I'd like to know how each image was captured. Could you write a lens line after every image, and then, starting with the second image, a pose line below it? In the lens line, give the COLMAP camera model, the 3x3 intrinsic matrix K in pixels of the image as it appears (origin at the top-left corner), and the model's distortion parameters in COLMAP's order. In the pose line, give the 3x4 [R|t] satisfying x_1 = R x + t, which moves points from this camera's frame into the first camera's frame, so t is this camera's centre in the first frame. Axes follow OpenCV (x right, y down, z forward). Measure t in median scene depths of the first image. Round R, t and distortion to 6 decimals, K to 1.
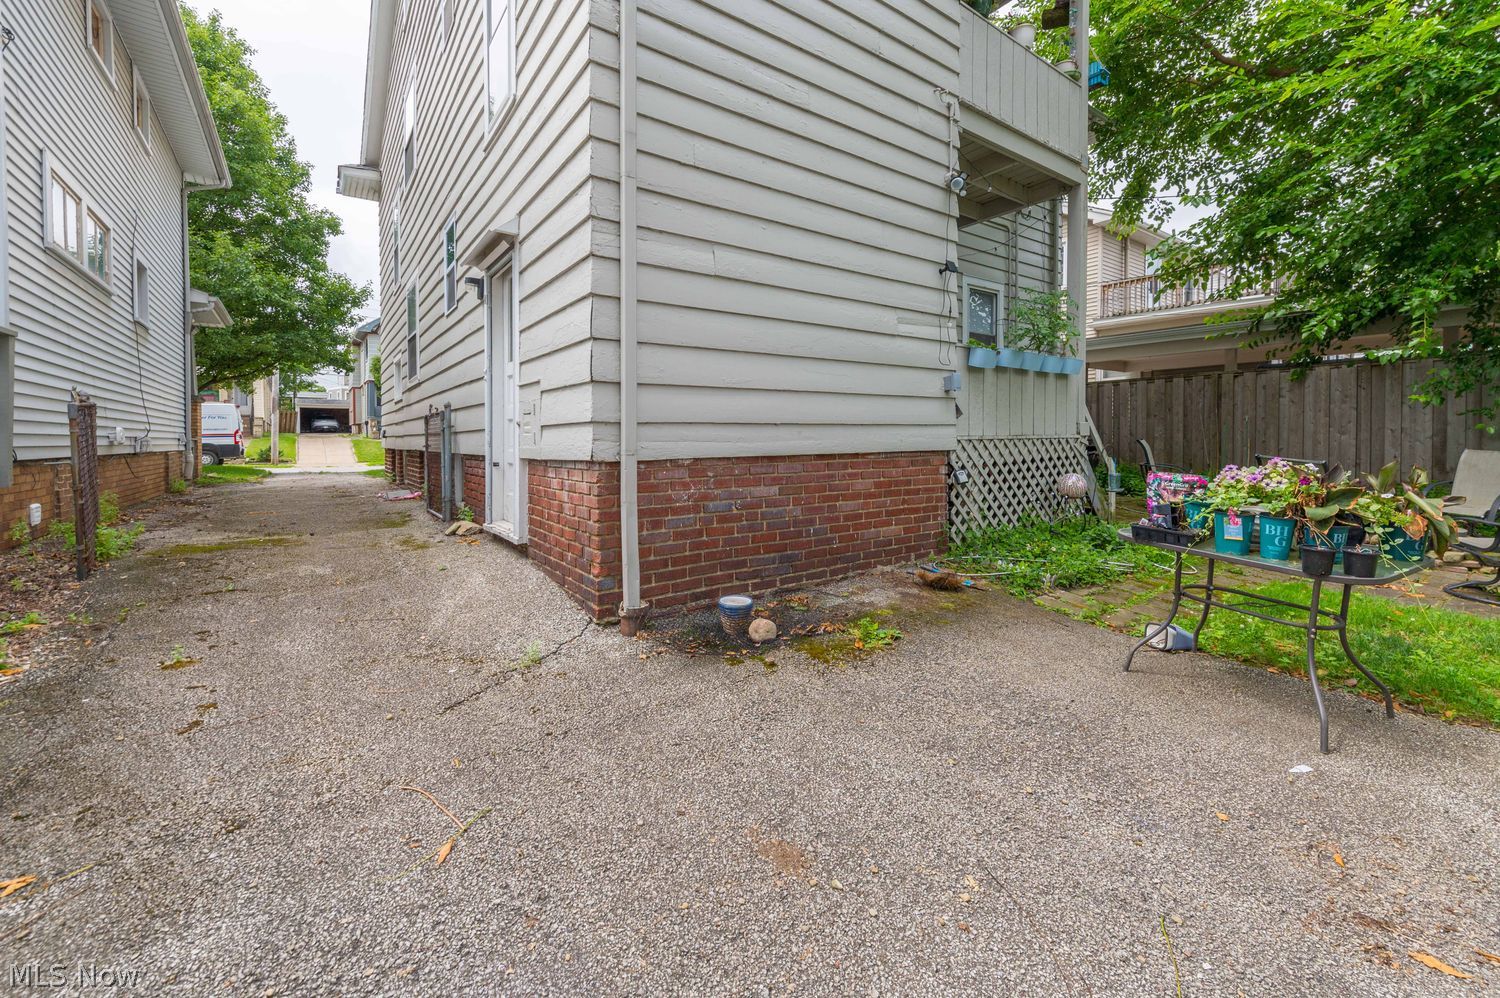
lens RADIAL K [[629.4, 0, 772.0], [0, 629.4, 442.4], [0, 0, 1]] dist [0.007445, -0.000017]
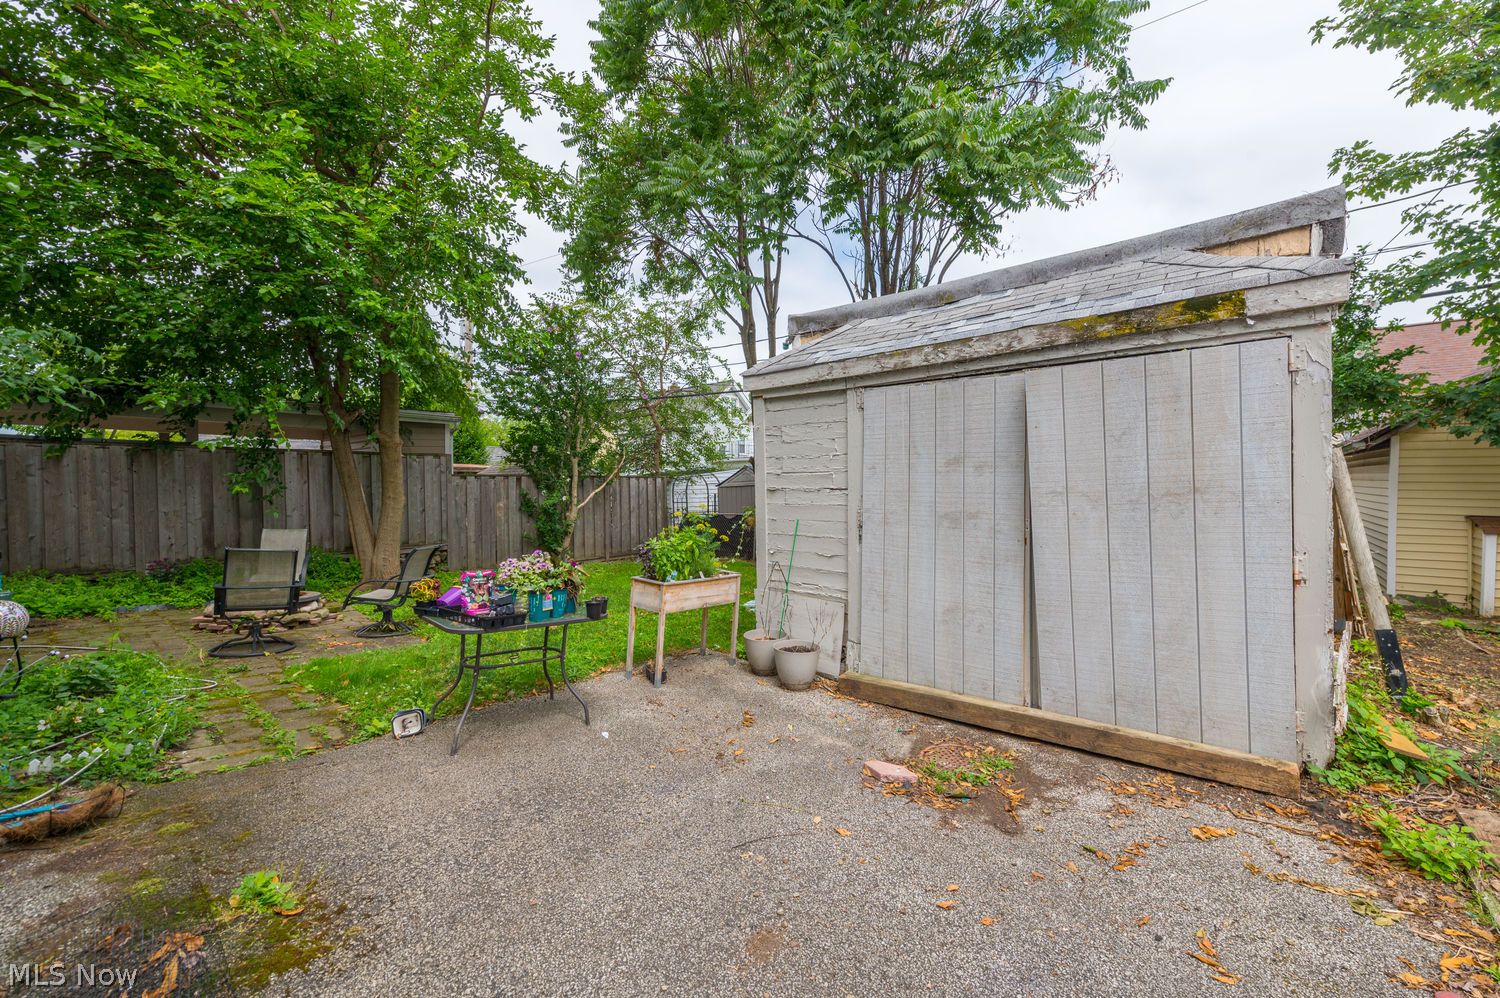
lens RADIAL K [[589.1, 0, 768.8], [0, 589.1, 497.2], [0, 0, 1]] dist [0.021689, -0.006663]
pose [[-0.255569, -0.003679, 0.966784, -0.180909], [0.020425, 0.999749, 0.009203, -0.026926], [-0.966575, 0.022099, -0.255430, 0.224052]]
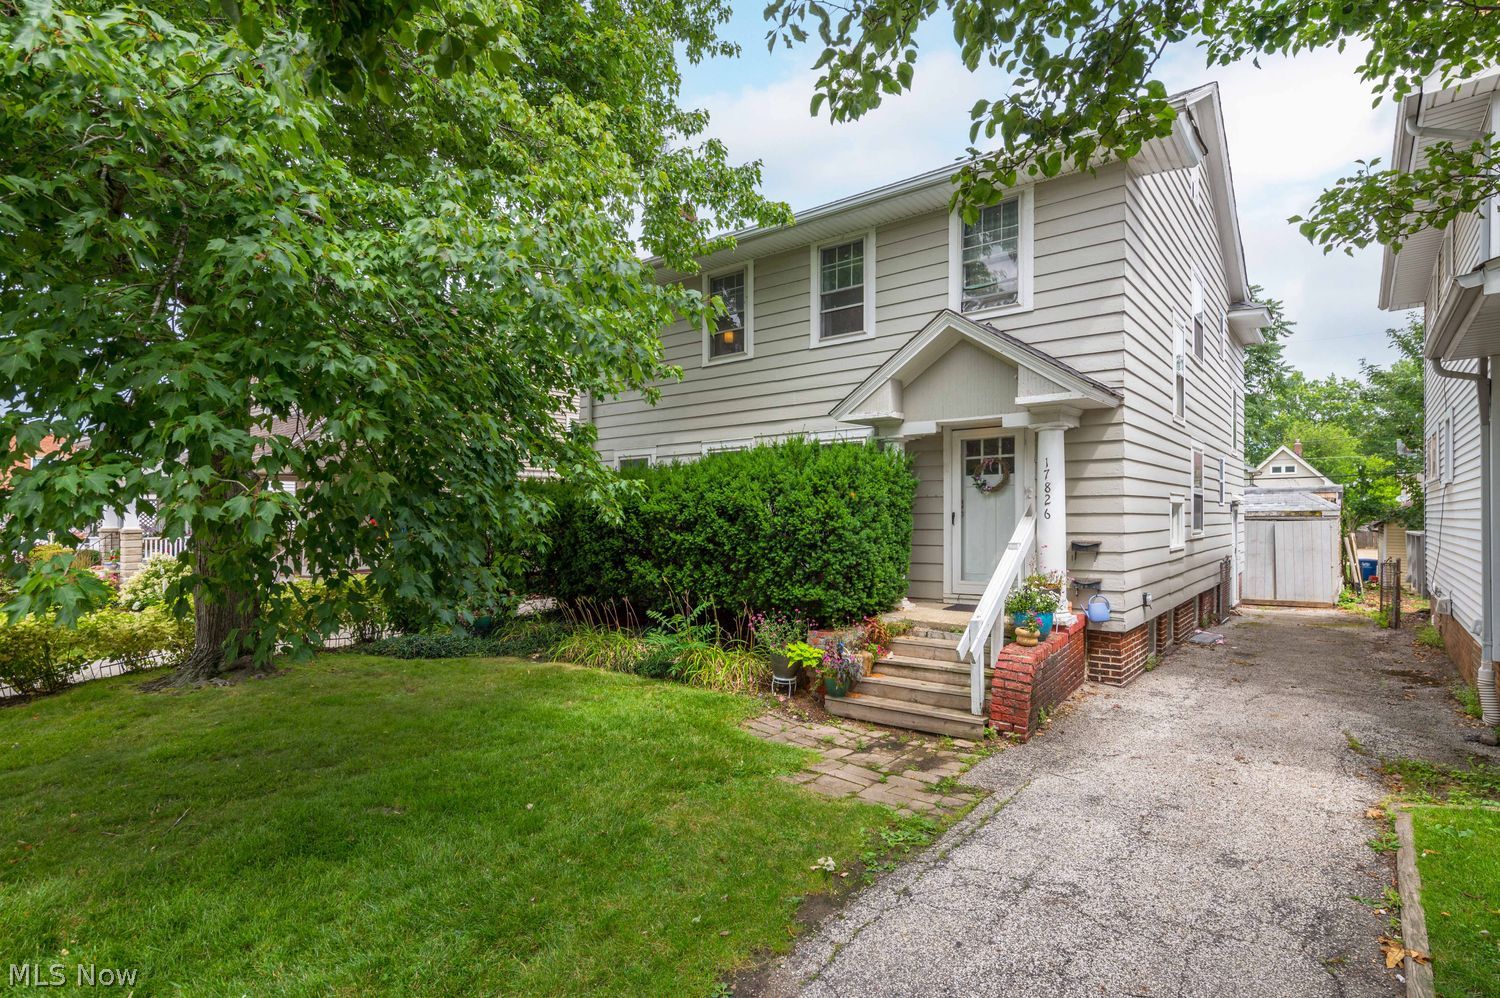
lens RADIAL K [[741.7, 0, 779.8], [0, 741.7, 509.3], [0, 0, 1]] dist [0.028312, -0.004179]
pose [[-0.284427, 0.018845, 0.958512, -1.366809], [0.010206, 0.999810, -0.016628, -0.104882], [-0.958643, 0.005053, -0.284566, 1.747220]]
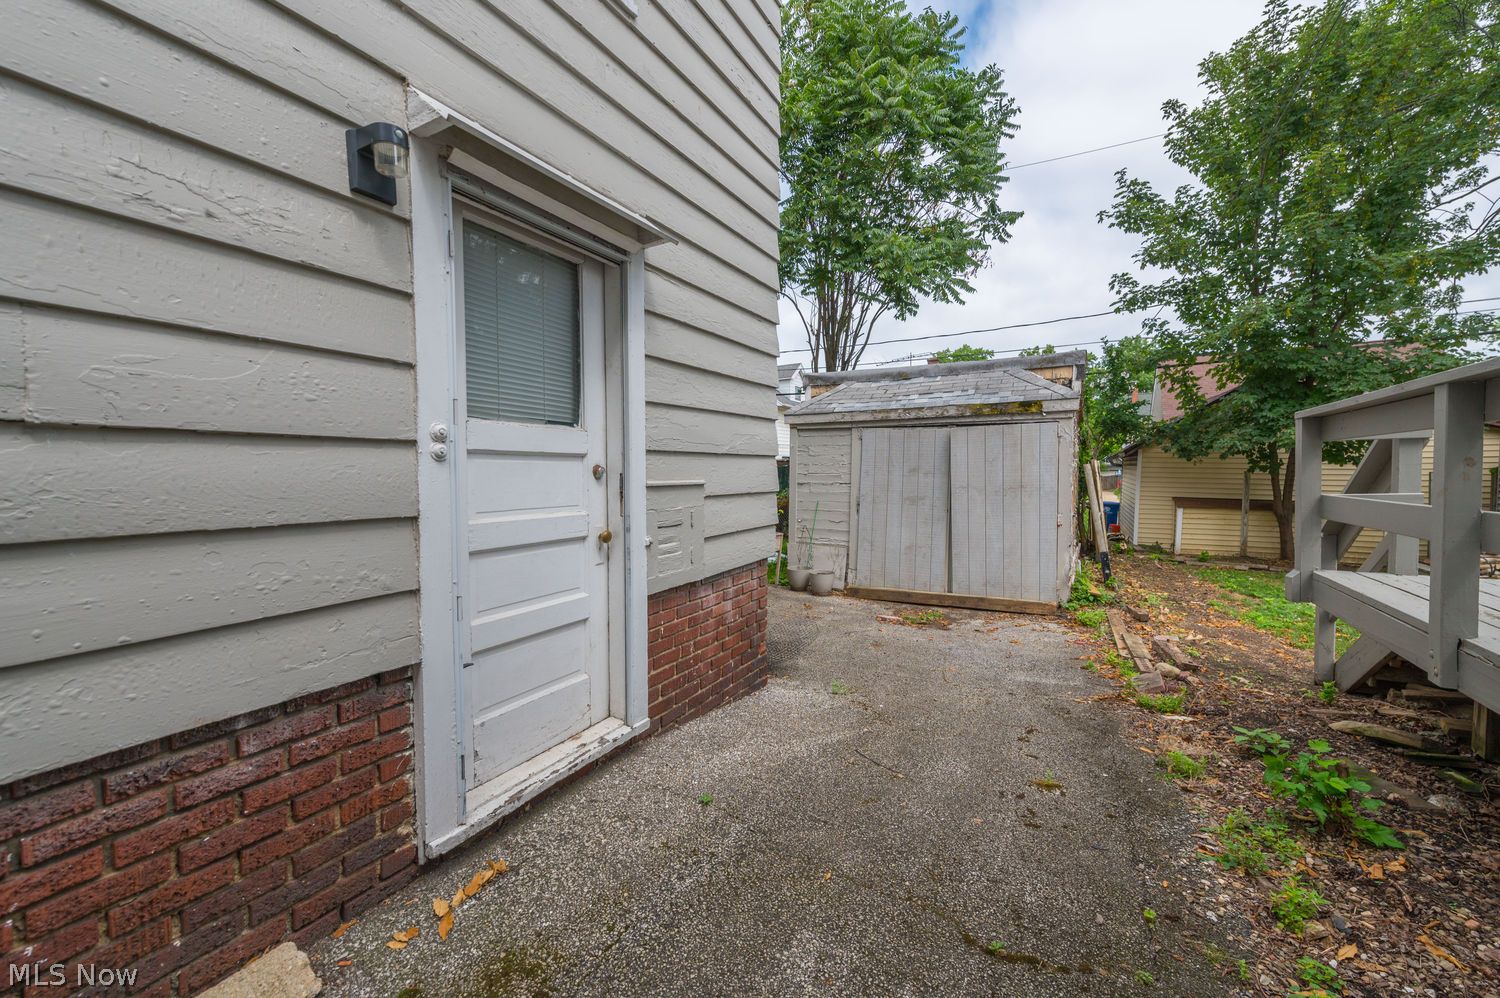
lens RADIAL K [[592.5, 0, 770.8], [0, 592.5, 515.3], [0, 0, 1]] dist [0.031204, -0.006231]
pose [[-0.434569, -0.057482, 0.898802, -0.434113], [0.015573, 0.997332, 0.071313, -0.043509], [-0.900504, 0.044988, -0.432515, 0.492171]]
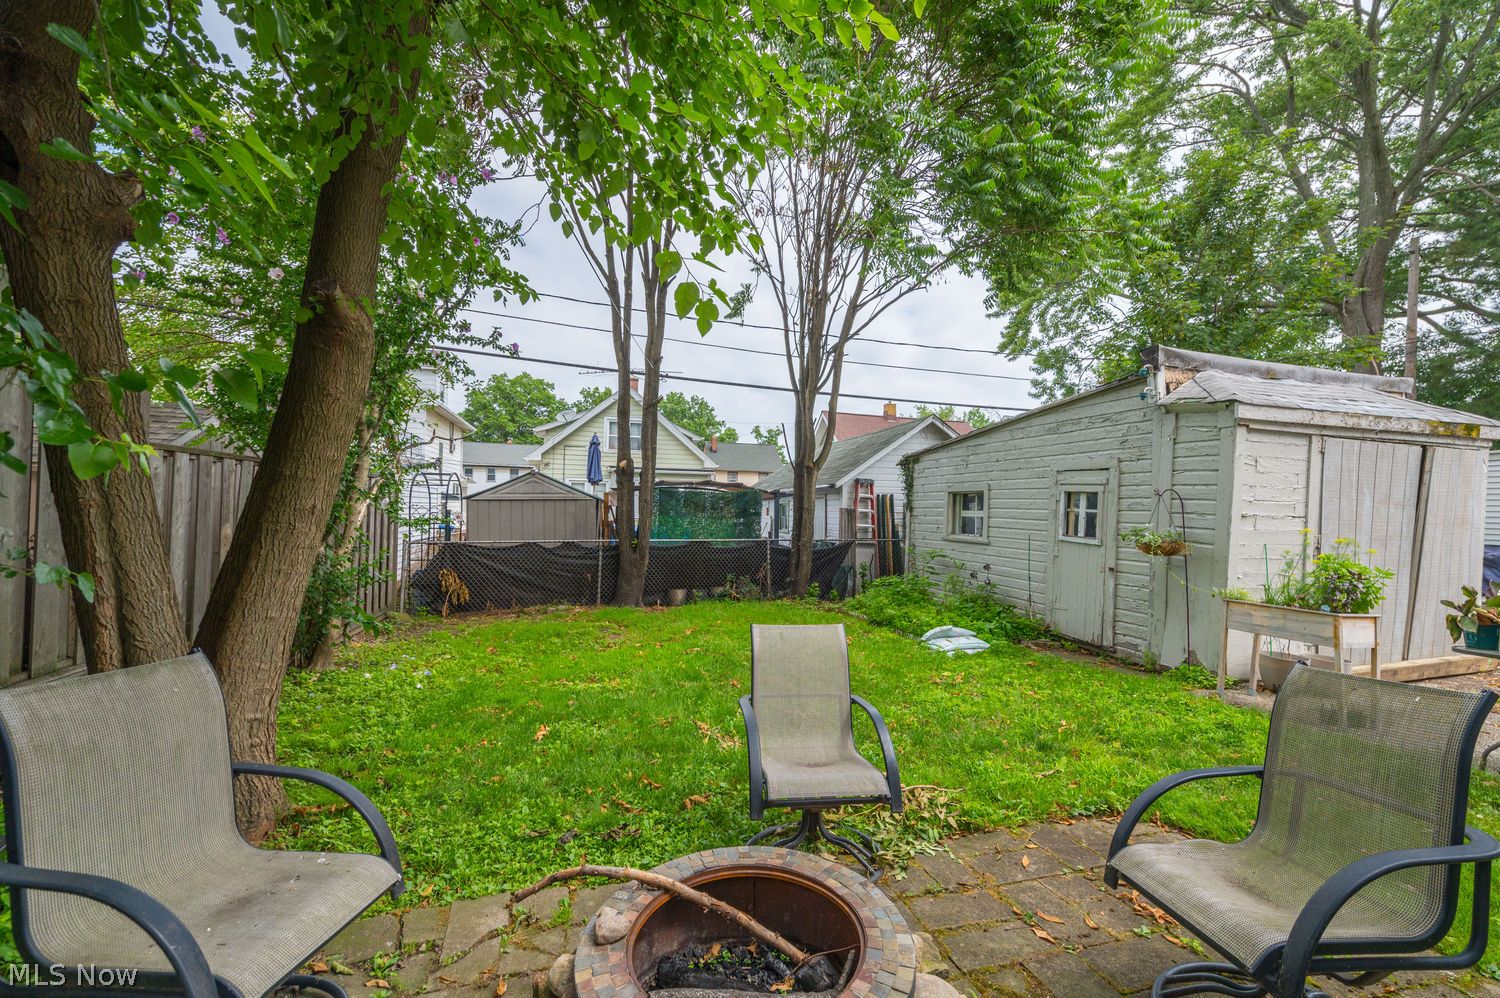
lens RADIAL K [[589.1, 0, 768.8], [0, 589.1, 497.2], [0, 0, 1]] dist [0.021689, -0.006663]
pose [[-0.944651, -0.001416, 0.328075, 0.502513], [-0.007097, 0.999845, -0.016117, -0.033592], [-0.328001, -0.017553, -0.944514, 0.710996]]
